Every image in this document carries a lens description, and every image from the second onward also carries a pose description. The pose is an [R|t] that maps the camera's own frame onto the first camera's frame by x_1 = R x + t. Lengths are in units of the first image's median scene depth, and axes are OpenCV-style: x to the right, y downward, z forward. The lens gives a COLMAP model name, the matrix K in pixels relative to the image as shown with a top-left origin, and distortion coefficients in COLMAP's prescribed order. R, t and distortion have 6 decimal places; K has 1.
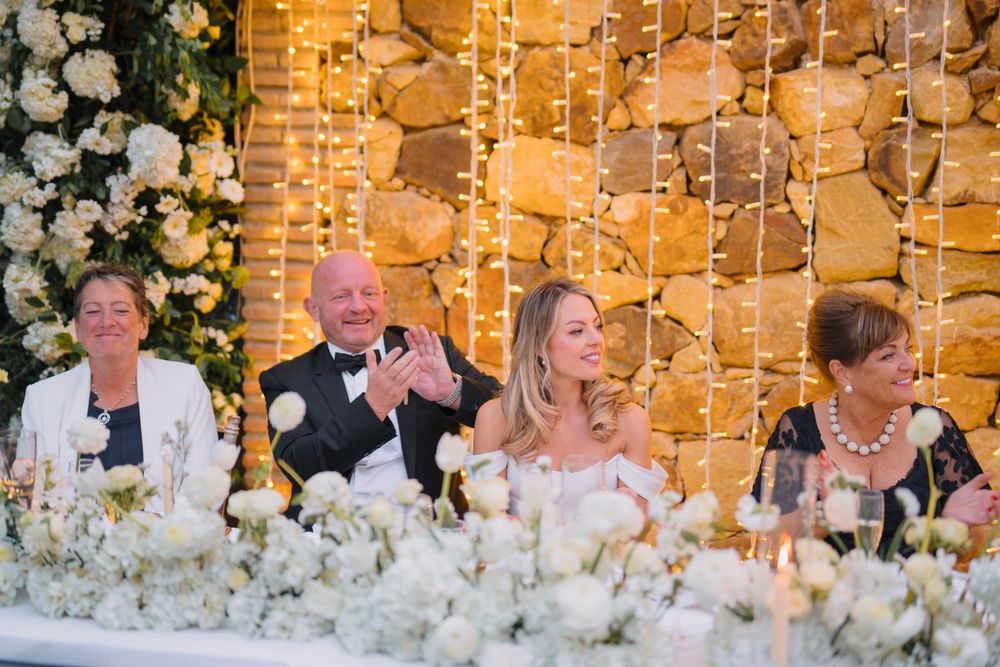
lens RADIAL K [[1370.7, 0, 500.6], [0, 1370.7, 334.0], [0, 0, 1]] dist [0.053390, 0.000000]
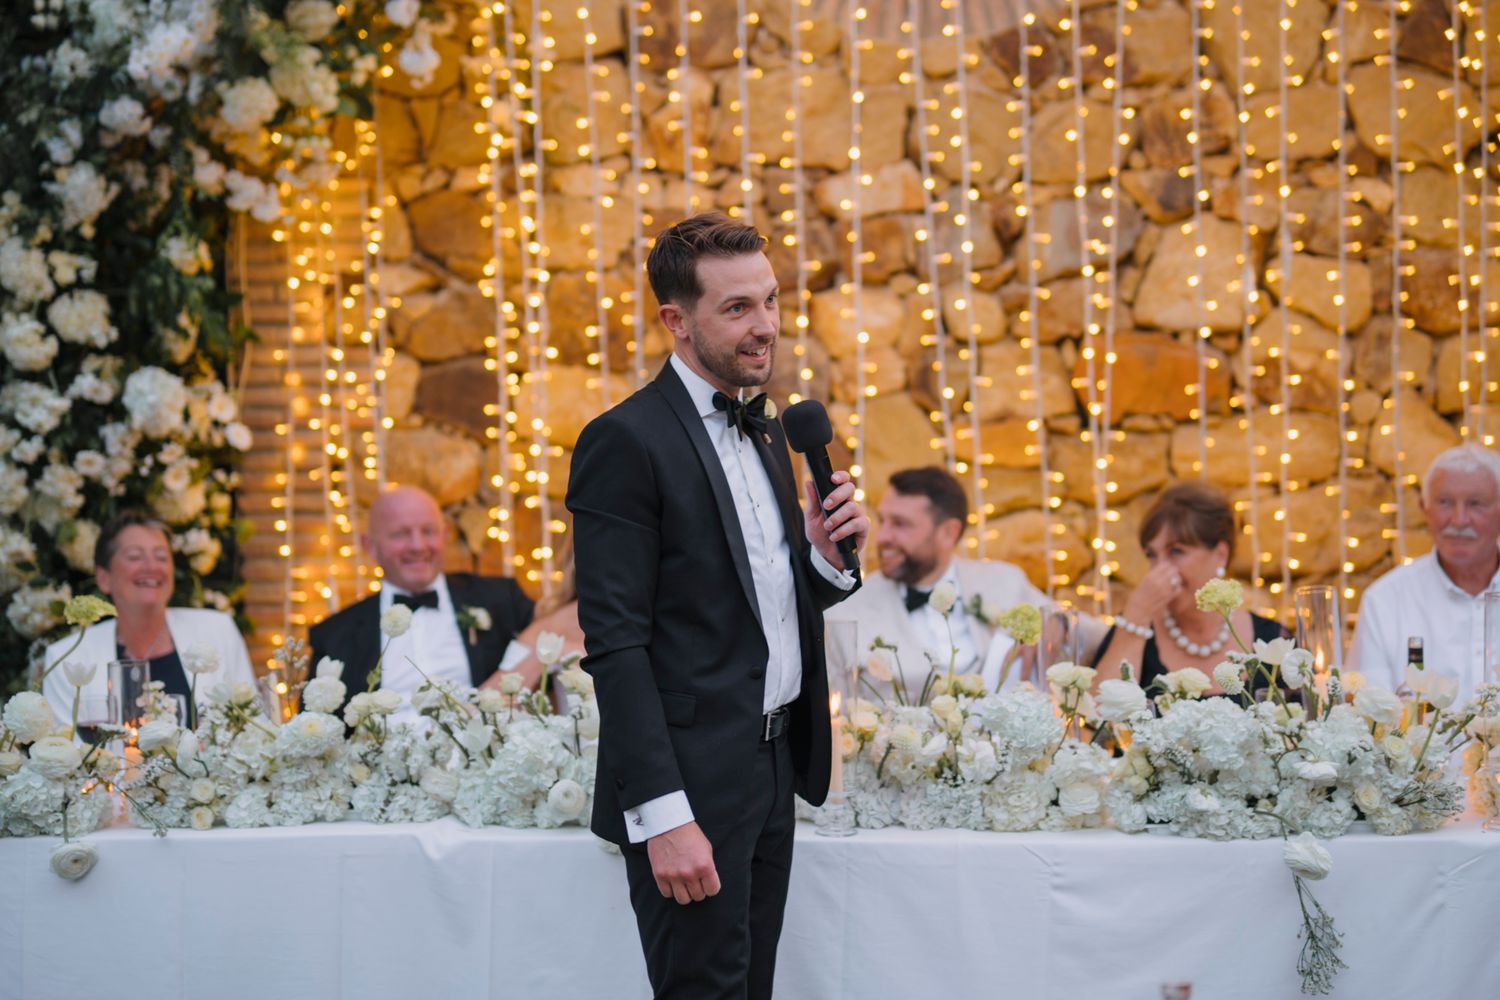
lens RADIAL K [[2056.1, 0, 751.5], [0, 2056.1, 498.1], [0, 0, 1]] dist [0.053390, 0.000000]
pose [[0.986818, -0.044271, 0.155663, -0.075543], [0.055571, 0.996067, -0.069006, 0.052681], [-0.151995, 0.076747, 0.985397, -0.420672]]
